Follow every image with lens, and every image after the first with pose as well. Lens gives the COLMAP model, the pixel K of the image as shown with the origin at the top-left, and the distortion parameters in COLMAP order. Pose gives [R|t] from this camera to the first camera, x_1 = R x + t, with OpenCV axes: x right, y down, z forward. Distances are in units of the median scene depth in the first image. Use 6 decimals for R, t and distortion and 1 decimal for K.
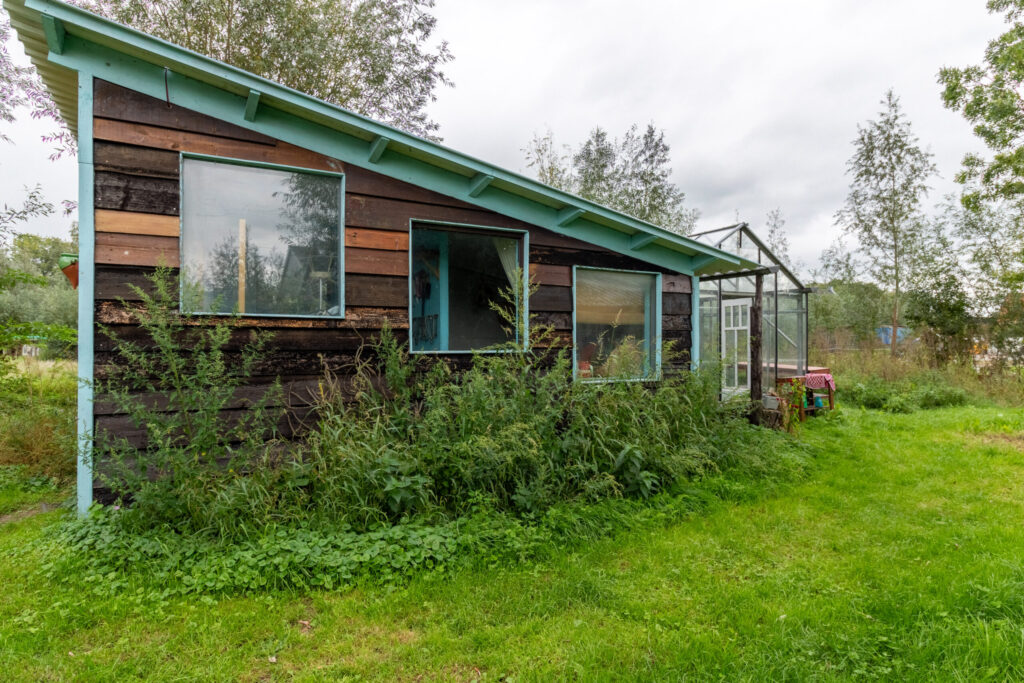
lens RADIAL K [[582.1, 0, 511.8], [0, 582.1, 337.5], [0, 0, 1]] dist [0.004878, -0.000779]
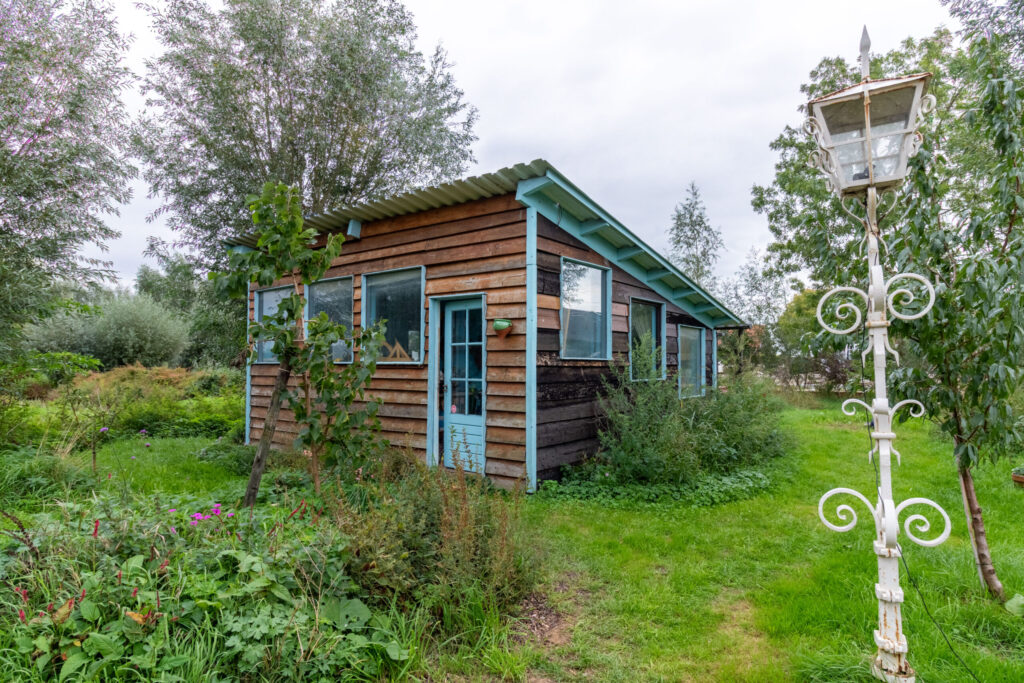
lens RADIAL K [[582.1, 0, 512.7], [0, 582.1, 346.8], [0, 0, 1]] dist [0.004878, -0.000779]
pose [[0.920218, 0.008384, 0.391317, -0.438343], [0.000714, 0.999733, -0.023099, -0.012300], [-0.391406, 0.021536, 0.919966, -0.133529]]
